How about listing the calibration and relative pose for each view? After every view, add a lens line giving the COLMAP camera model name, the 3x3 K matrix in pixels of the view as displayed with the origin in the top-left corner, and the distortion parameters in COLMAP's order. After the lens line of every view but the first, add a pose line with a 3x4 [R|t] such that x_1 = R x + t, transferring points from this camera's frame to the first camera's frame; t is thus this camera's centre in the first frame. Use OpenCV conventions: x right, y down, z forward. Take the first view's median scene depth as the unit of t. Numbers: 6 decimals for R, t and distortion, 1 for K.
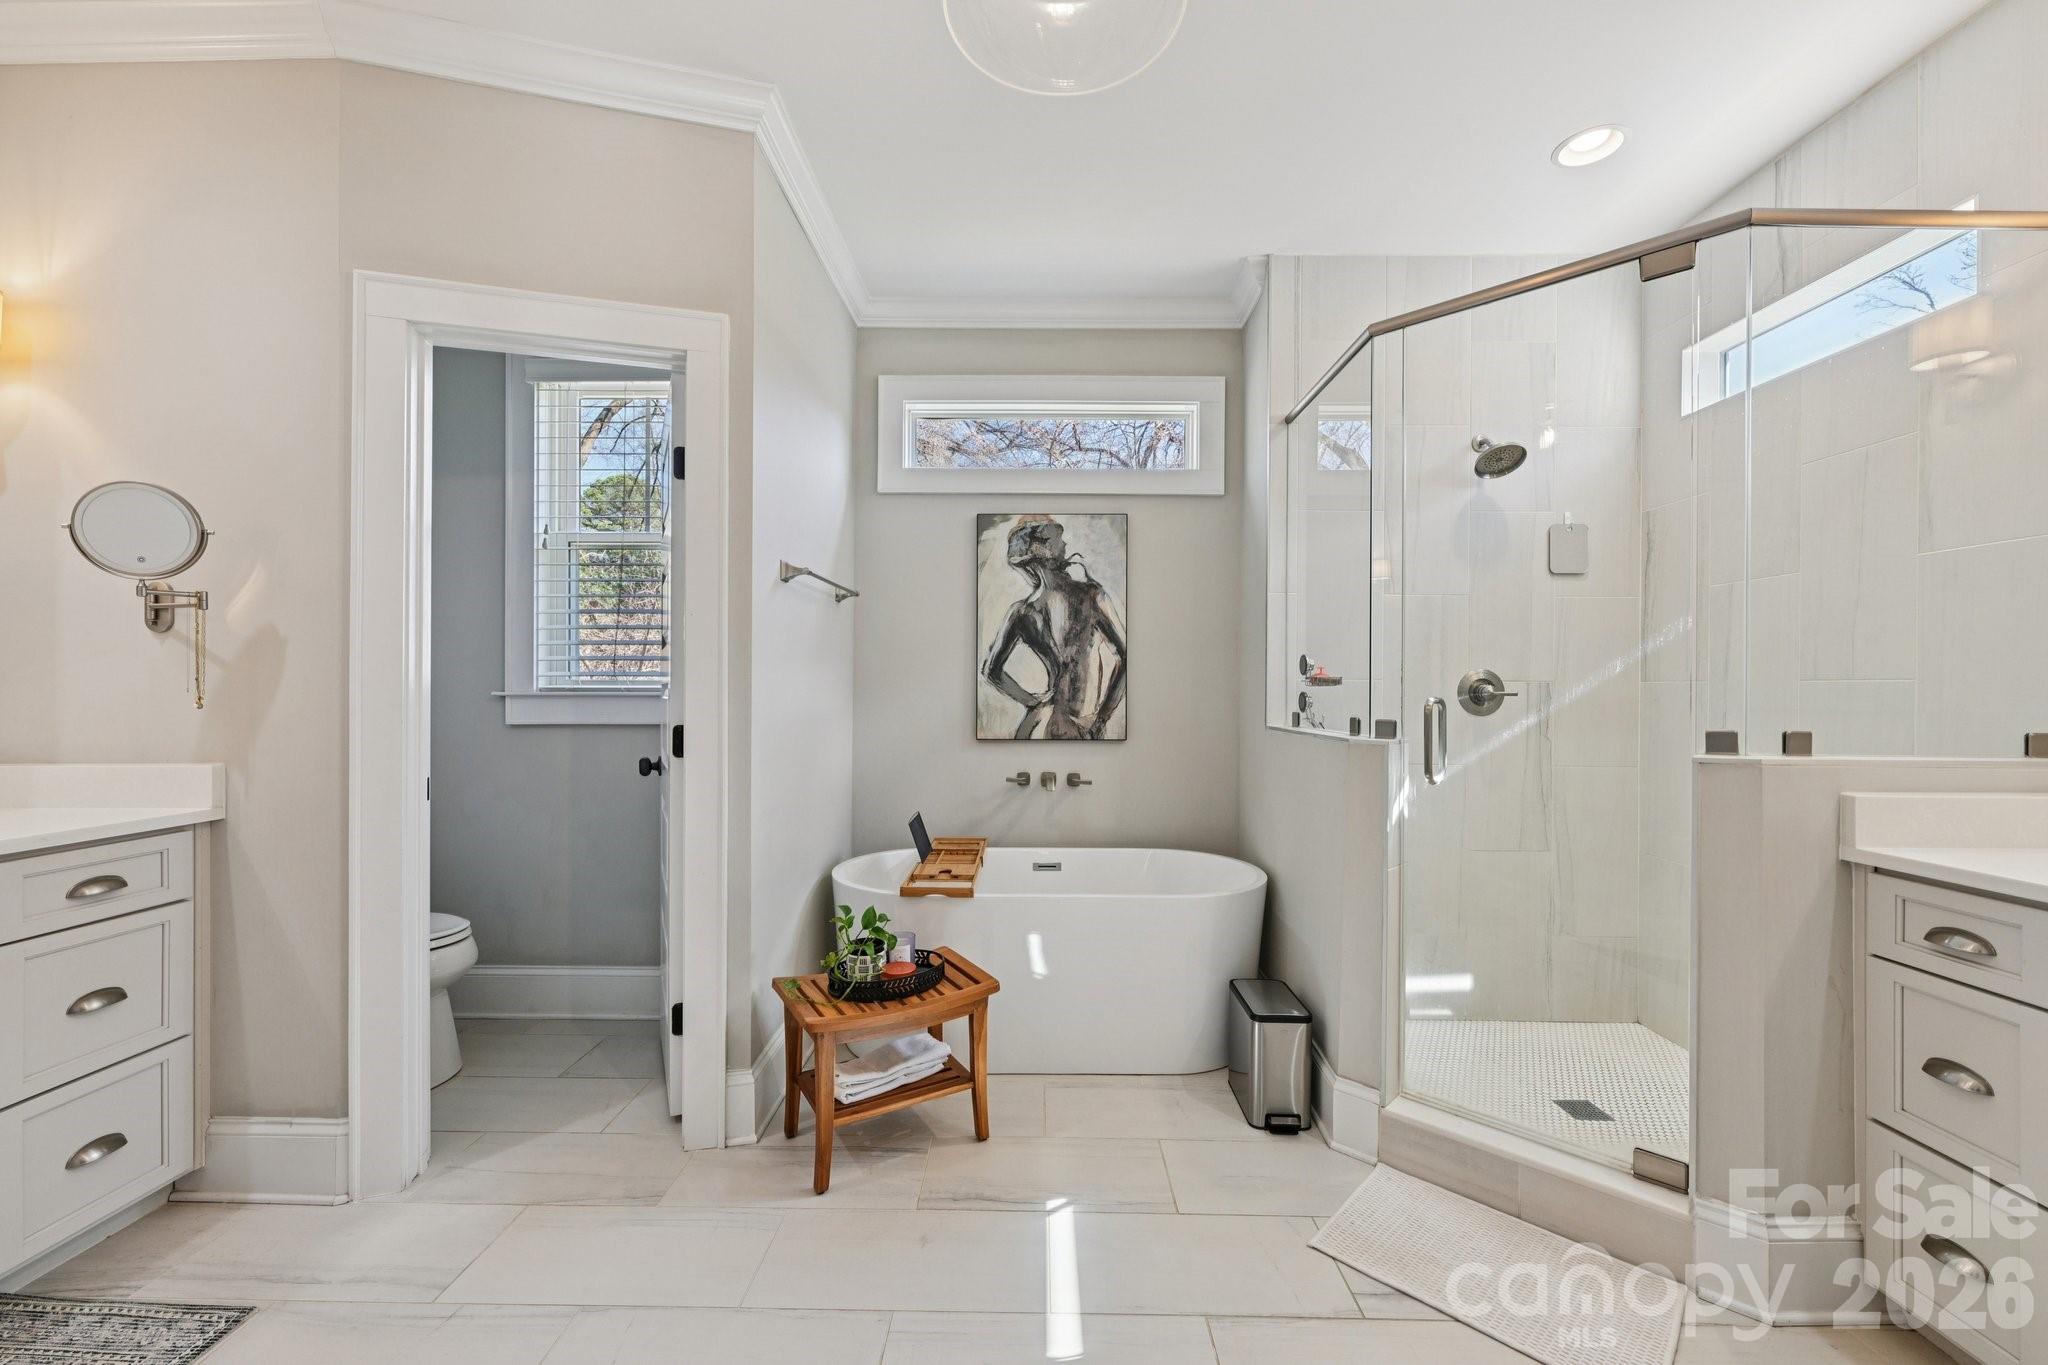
lens RADIAL K [[812.8, 0, 1025.6], [0, 812.8, 688.3], [0, 0, 1]] dist [0.001940, 0.000233]
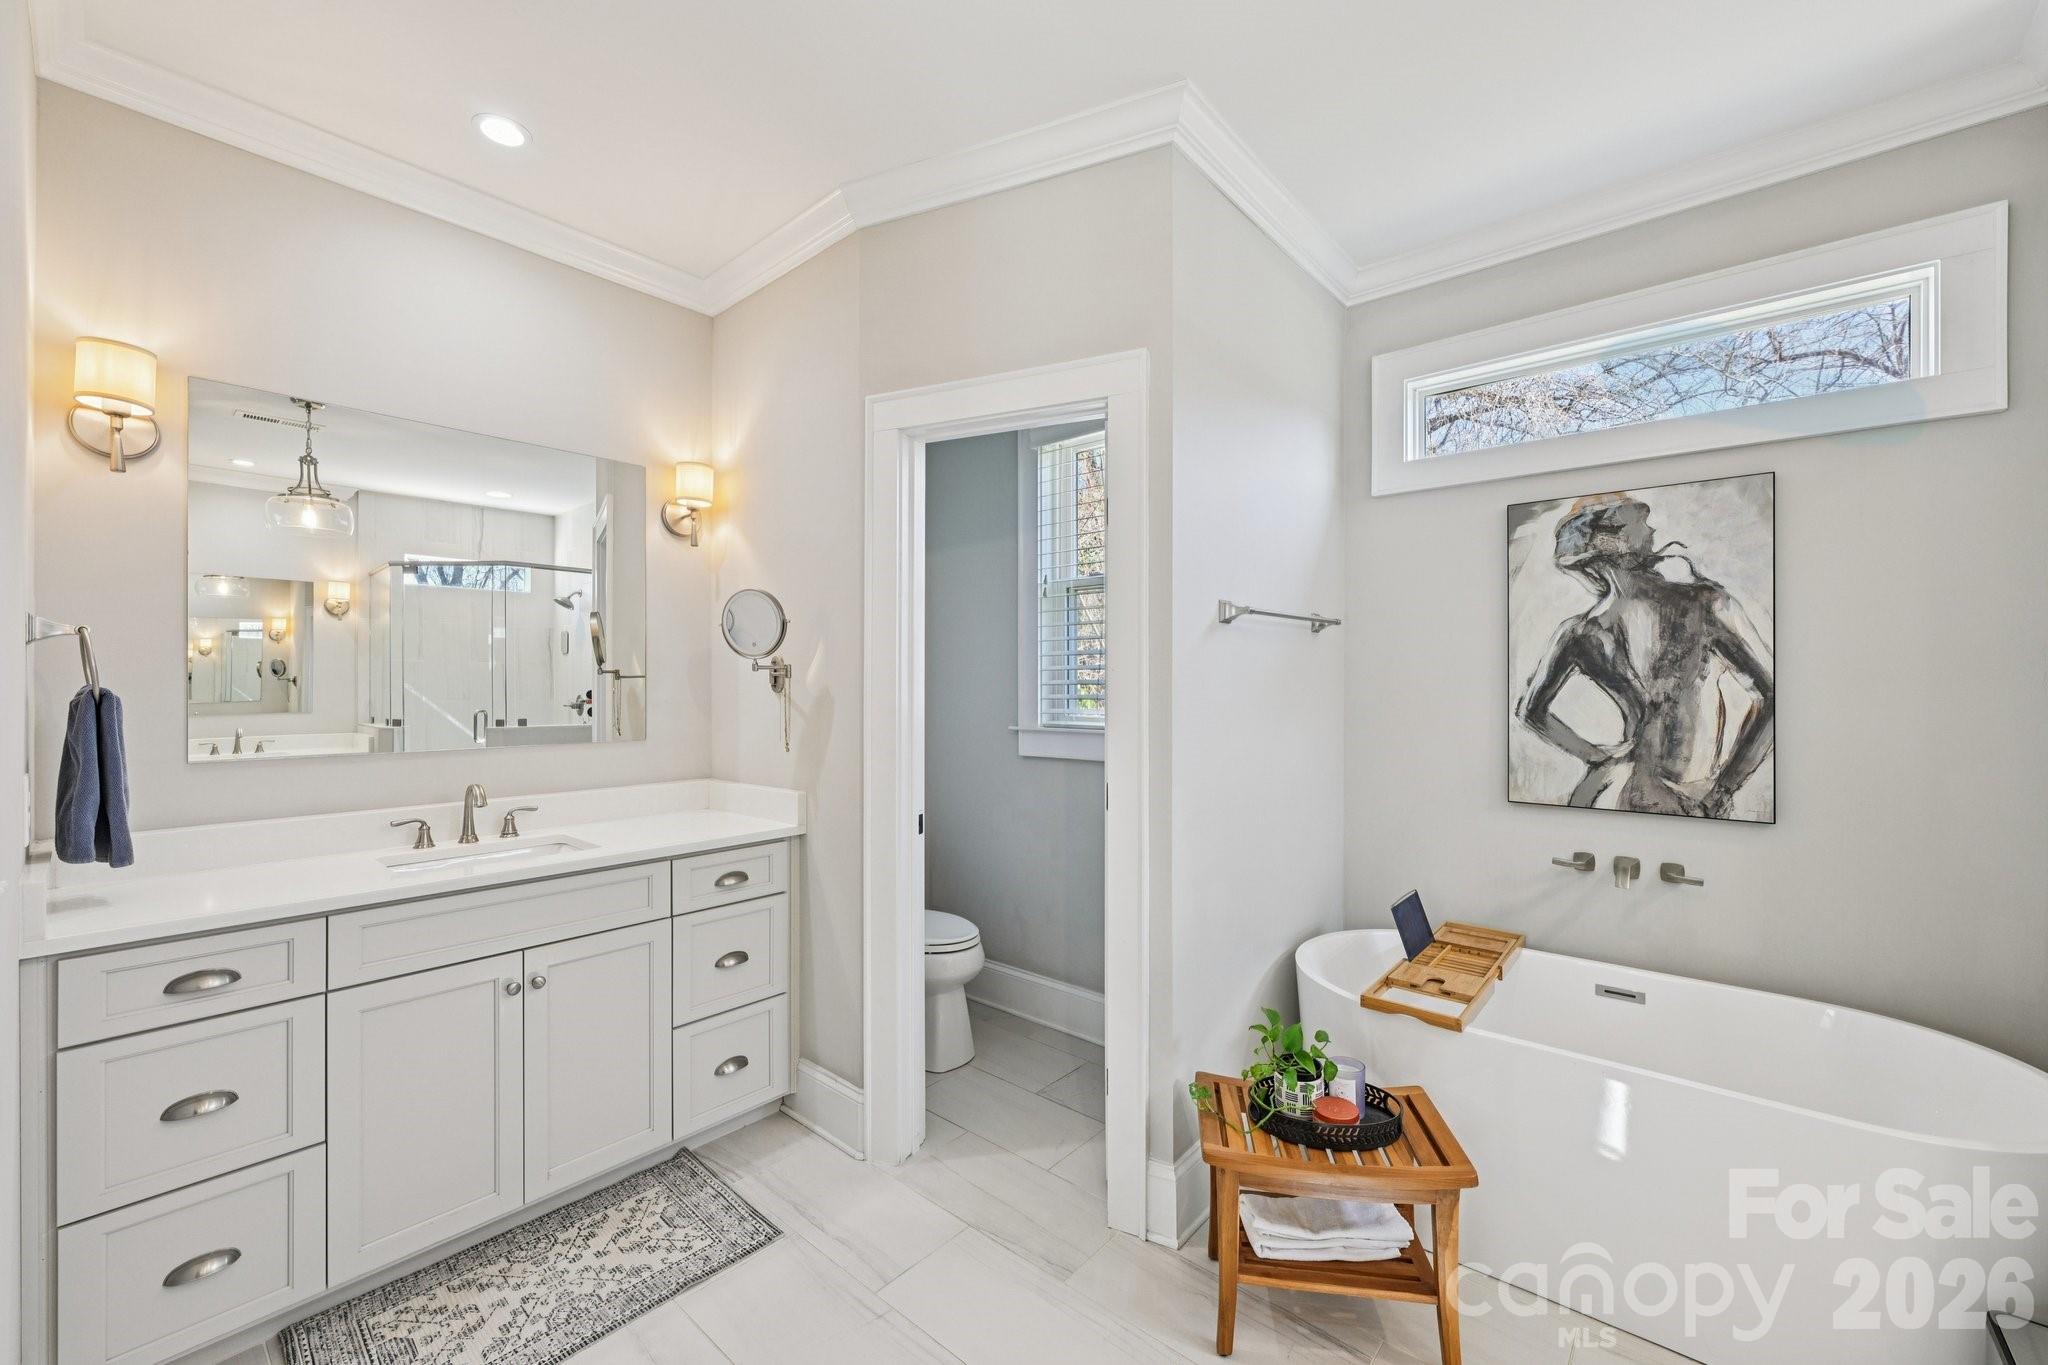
lens RADIAL K [[812.8, 0, 1026.8], [0, 812.8, 681.5], [0, 0, 1]] dist [0.001940, 0.000233]
pose [[0.766793, -0.004756, -0.641877, 0.119168], [0.002963, 0.999988, -0.003869, -0.068309], [0.641888, 0.001065, 0.766798, 0.182585]]
